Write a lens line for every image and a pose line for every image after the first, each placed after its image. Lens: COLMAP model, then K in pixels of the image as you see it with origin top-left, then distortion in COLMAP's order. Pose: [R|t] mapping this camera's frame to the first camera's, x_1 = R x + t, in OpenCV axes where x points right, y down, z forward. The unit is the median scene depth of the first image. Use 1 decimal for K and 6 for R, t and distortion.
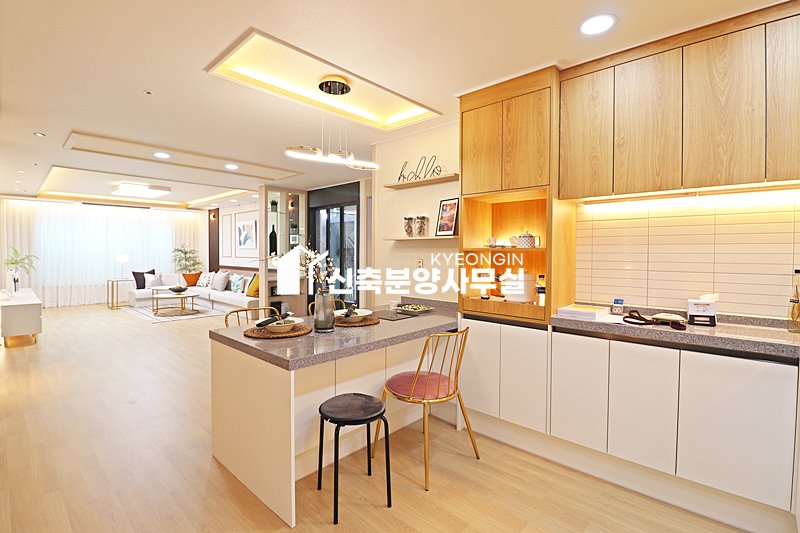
lens RADIAL K [[373.2, 0, 402.8], [0, 373.2, 258.8], [0, 0, 1]] dist [-0.008144, -0.010107]
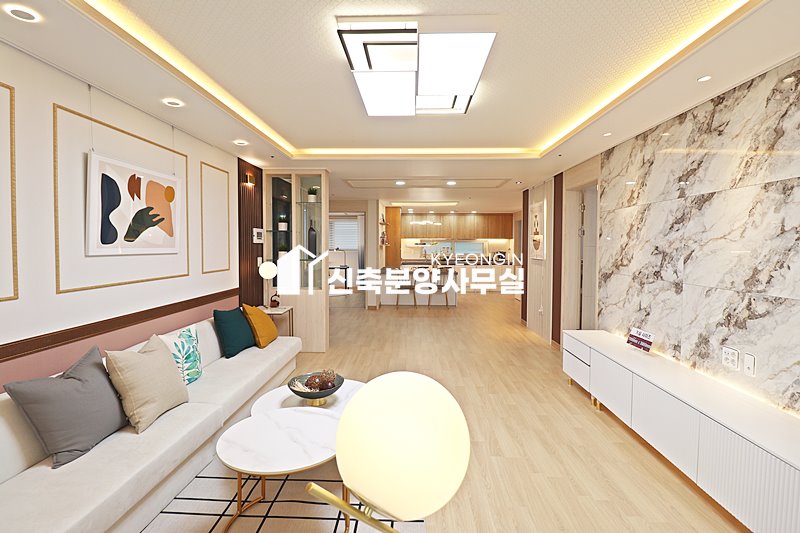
lens RADIAL K [[373.2, 0, 397.6], [0, 373.2, 259.4], [0, 0, 1]] dist [-0.008144, -0.010107]
pose [[-0.642137, -0.035151, 0.765784, -2.506479], [0.009051, 0.998531, 0.053423, -0.116812], [-0.766537, 0.041236, -0.640875, 3.238802]]
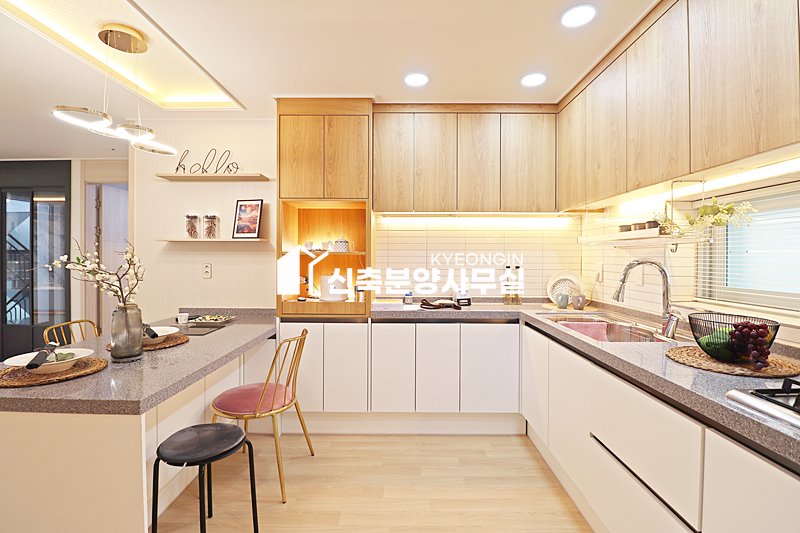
lens RADIAL K [[373.2, 0, 396.0], [0, 373.2, 258.2], [0, 0, 1]] dist [-0.008144, -0.010107]
pose [[0.735590, -0.005551, 0.677405, -0.308941], [0.012390, 0.999909, -0.005260, -0.003063], [-0.677314, 0.012262, 0.735592, 0.071751]]
